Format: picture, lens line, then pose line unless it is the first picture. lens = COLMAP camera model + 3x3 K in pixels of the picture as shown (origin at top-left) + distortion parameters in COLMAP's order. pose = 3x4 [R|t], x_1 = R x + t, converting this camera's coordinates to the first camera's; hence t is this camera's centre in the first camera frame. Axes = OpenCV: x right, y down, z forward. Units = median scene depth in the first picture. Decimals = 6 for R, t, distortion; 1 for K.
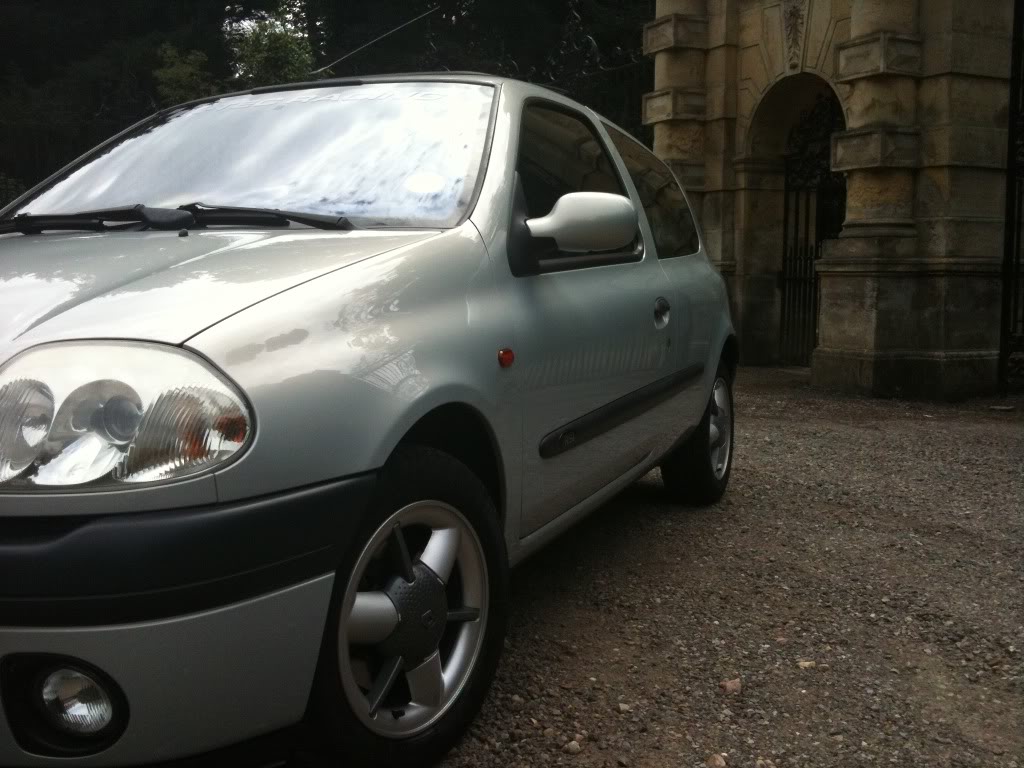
lens RADIAL K [[1097.1, 0, 480.2], [0, 1097.1, 380.3], [0, 0, 1]] dist [-0.012651, 0.000000]
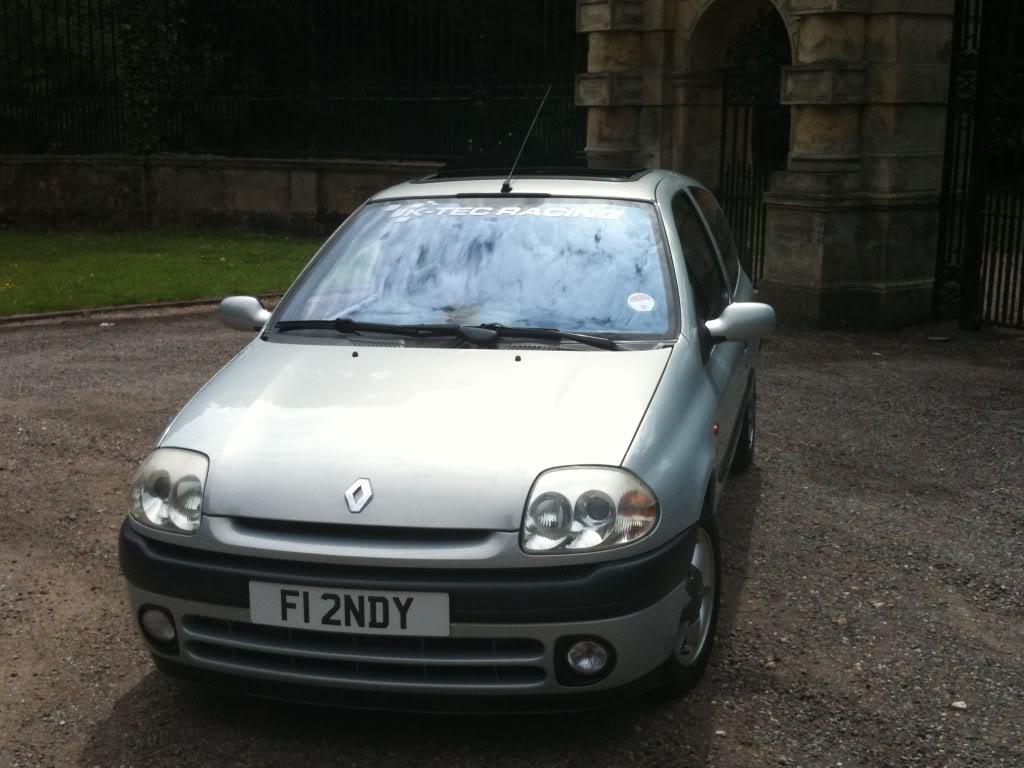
lens RADIAL K [[1315.8, 0, 499.4], [0, 1315.8, 409.0], [0, 0, 1]] dist [0.034163, 0.000000]
pose [[0.987425, -0.036773, 0.153754, -0.180629], [0.017693, 0.992166, 0.123664, -0.090595], [-0.157097, -0.119388, 0.980340, -0.252485]]
